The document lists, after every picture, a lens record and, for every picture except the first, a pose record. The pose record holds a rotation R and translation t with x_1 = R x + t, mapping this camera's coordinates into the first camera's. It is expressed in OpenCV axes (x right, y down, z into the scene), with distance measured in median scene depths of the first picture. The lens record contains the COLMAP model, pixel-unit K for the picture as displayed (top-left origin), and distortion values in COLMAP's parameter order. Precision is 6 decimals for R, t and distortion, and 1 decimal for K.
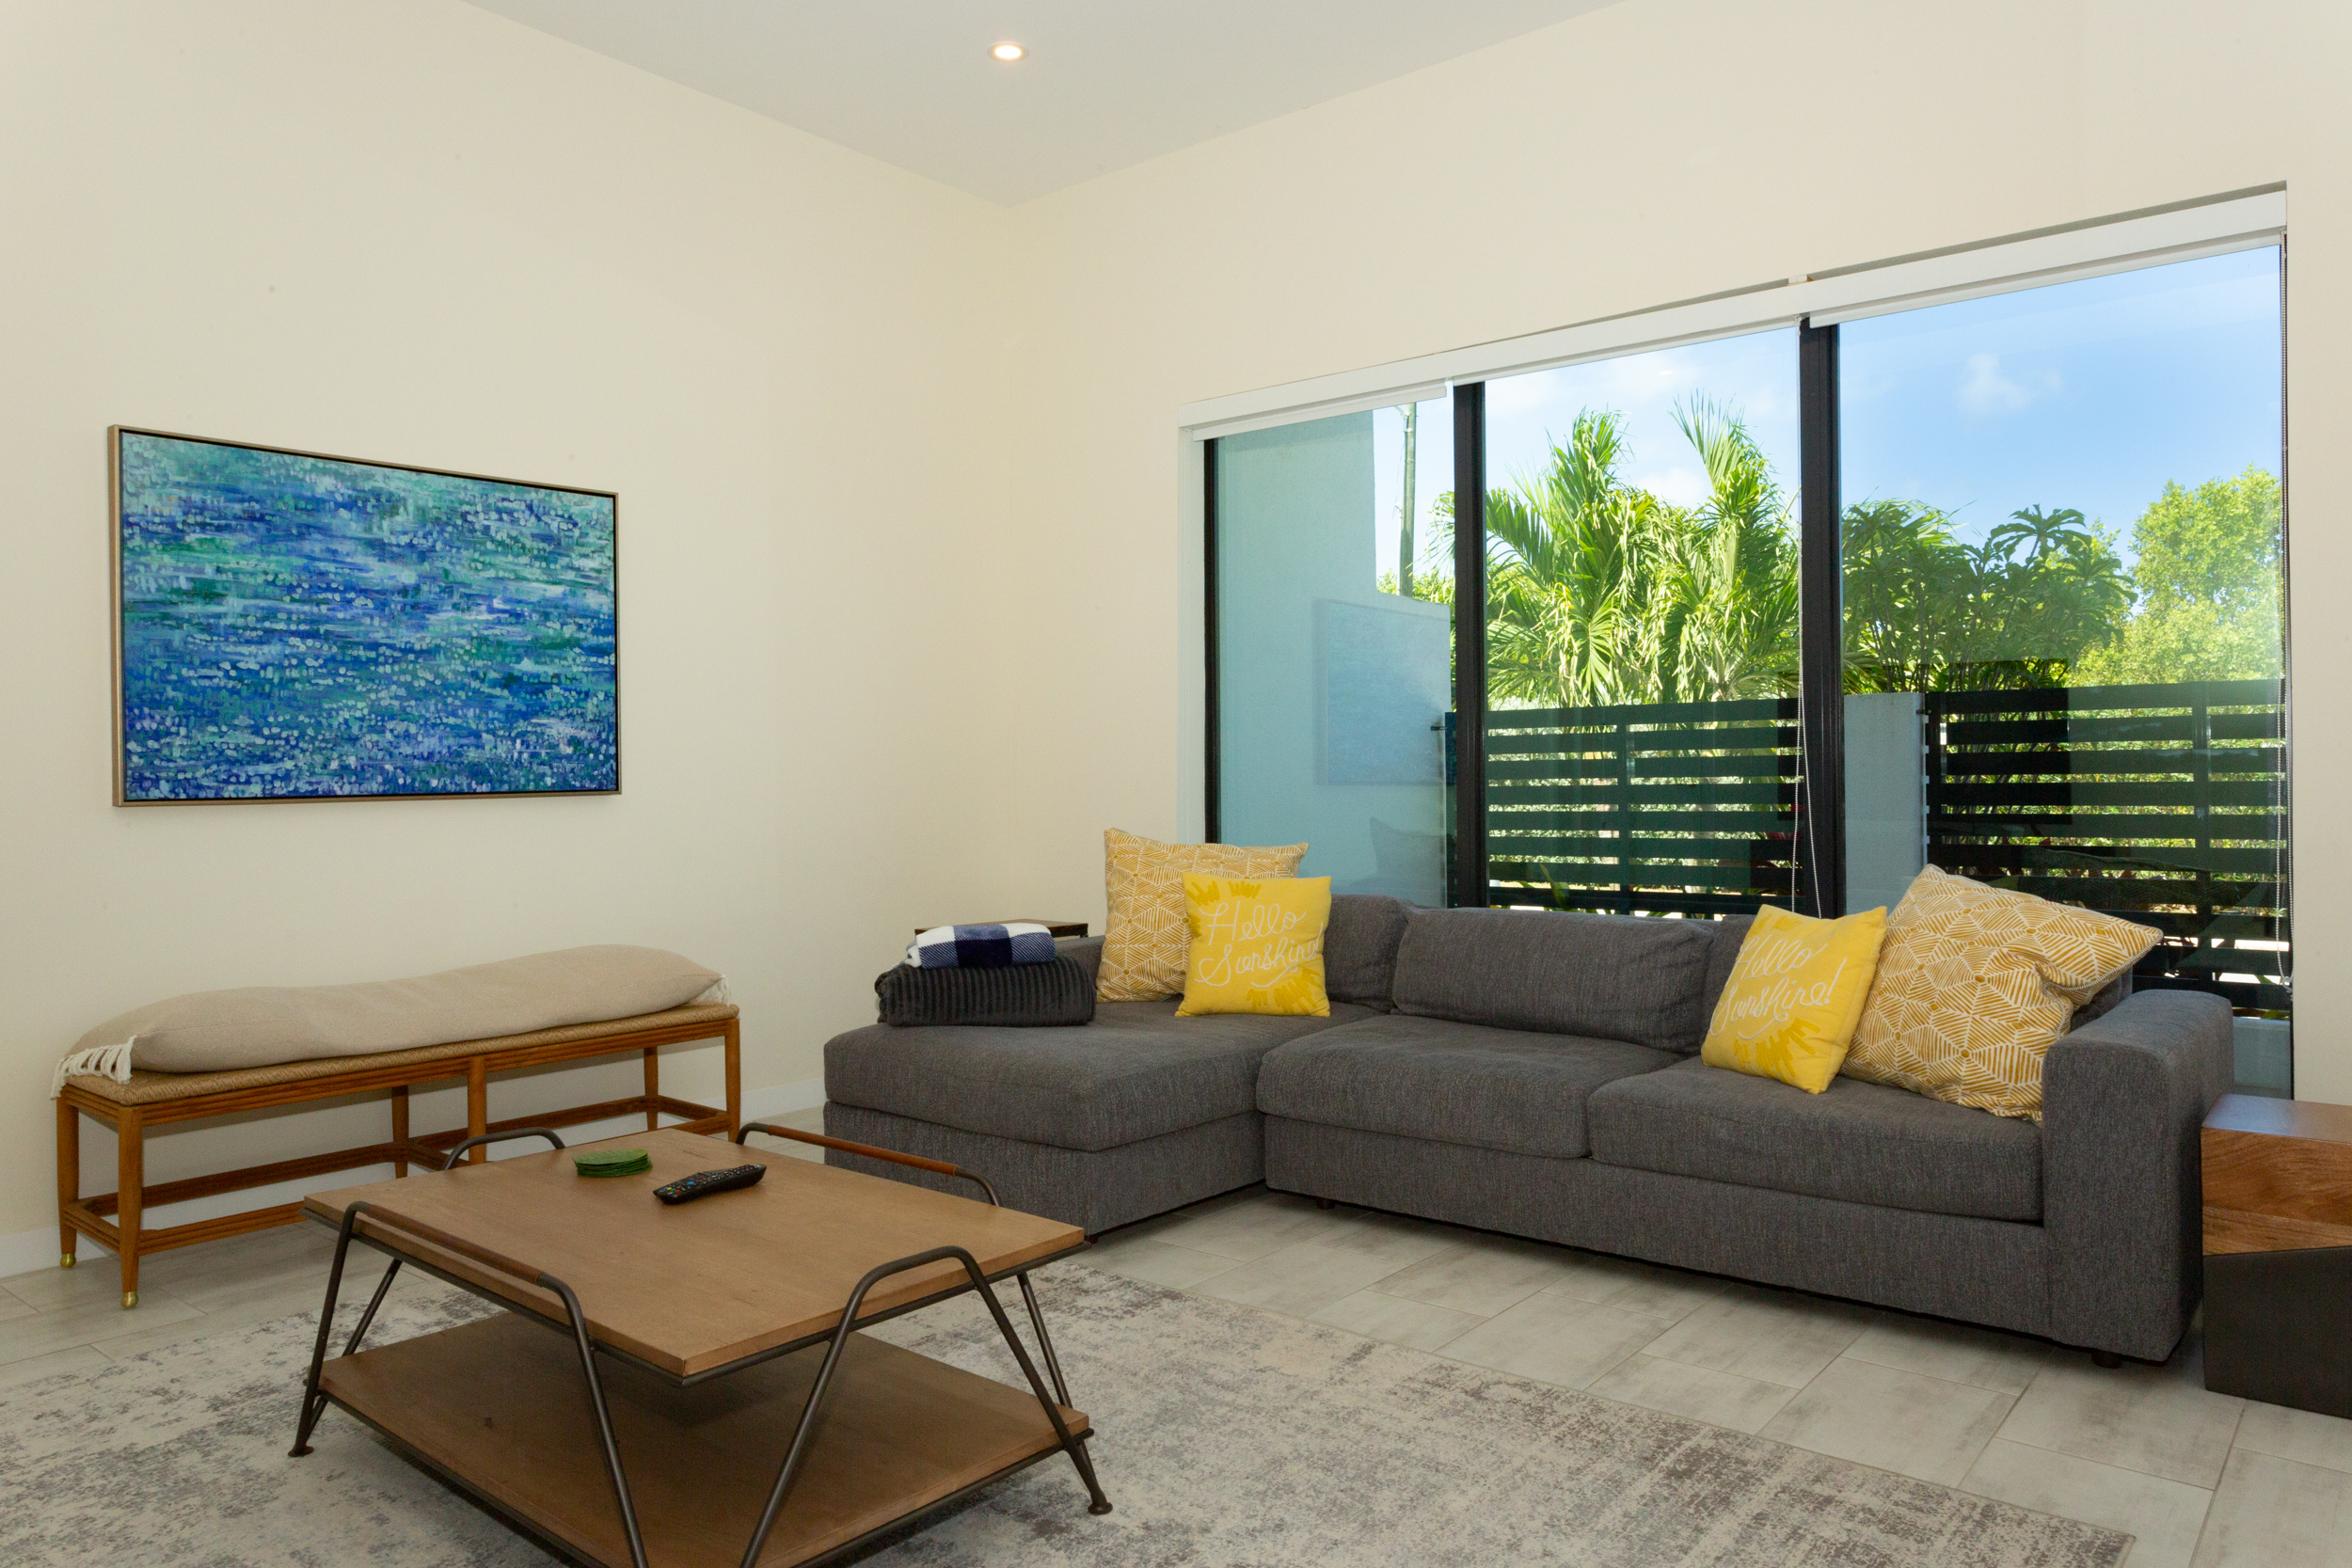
lens RADIAL K [[1560.0, 0, 1181.6], [0, 1560.0, 778.1], [0, 0, 1]] dist [-0.005866, 0.002950]
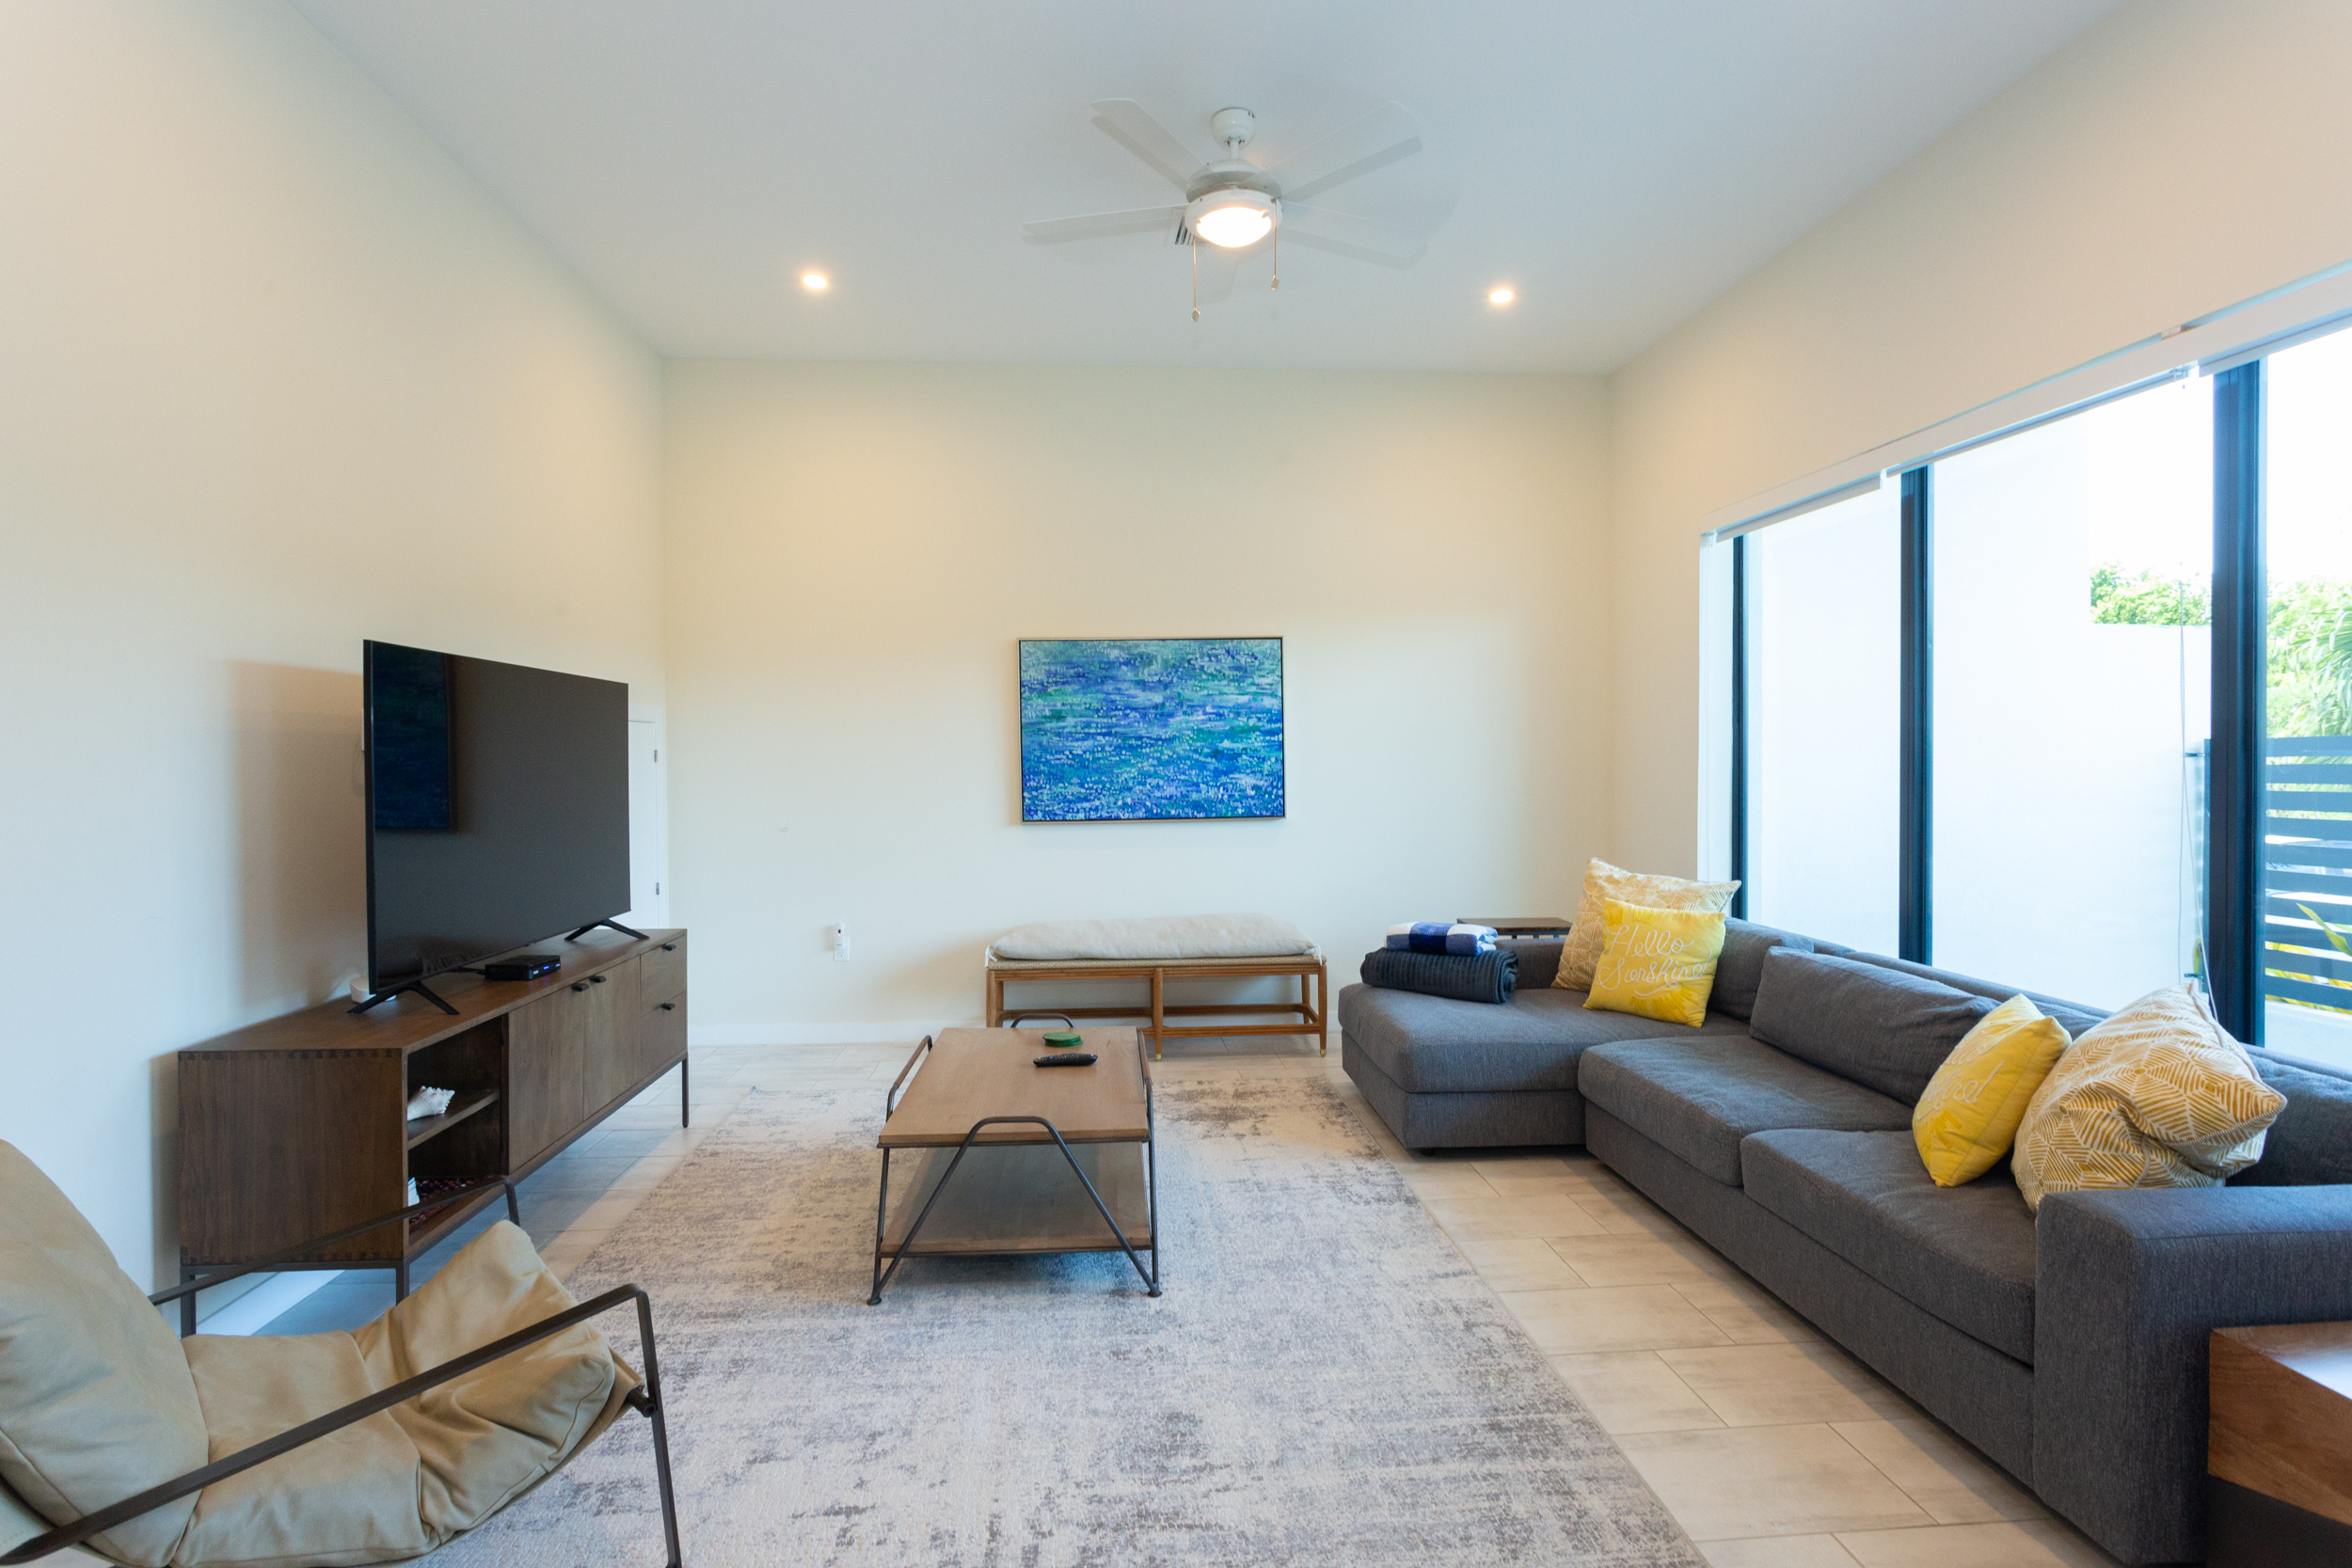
lens RADIAL K [[1135.0, 0, 1184.8], [0, 1135.0, 788.2], [0, 0, 1]] dist [-0.012905, 0.003645]
pose [[0.694283, 0.024571, -0.719282, 0.498624], [-0.000878, 0.999445, 0.033294, -0.072073], [0.719701, -0.022484, 0.693920, 0.107205]]
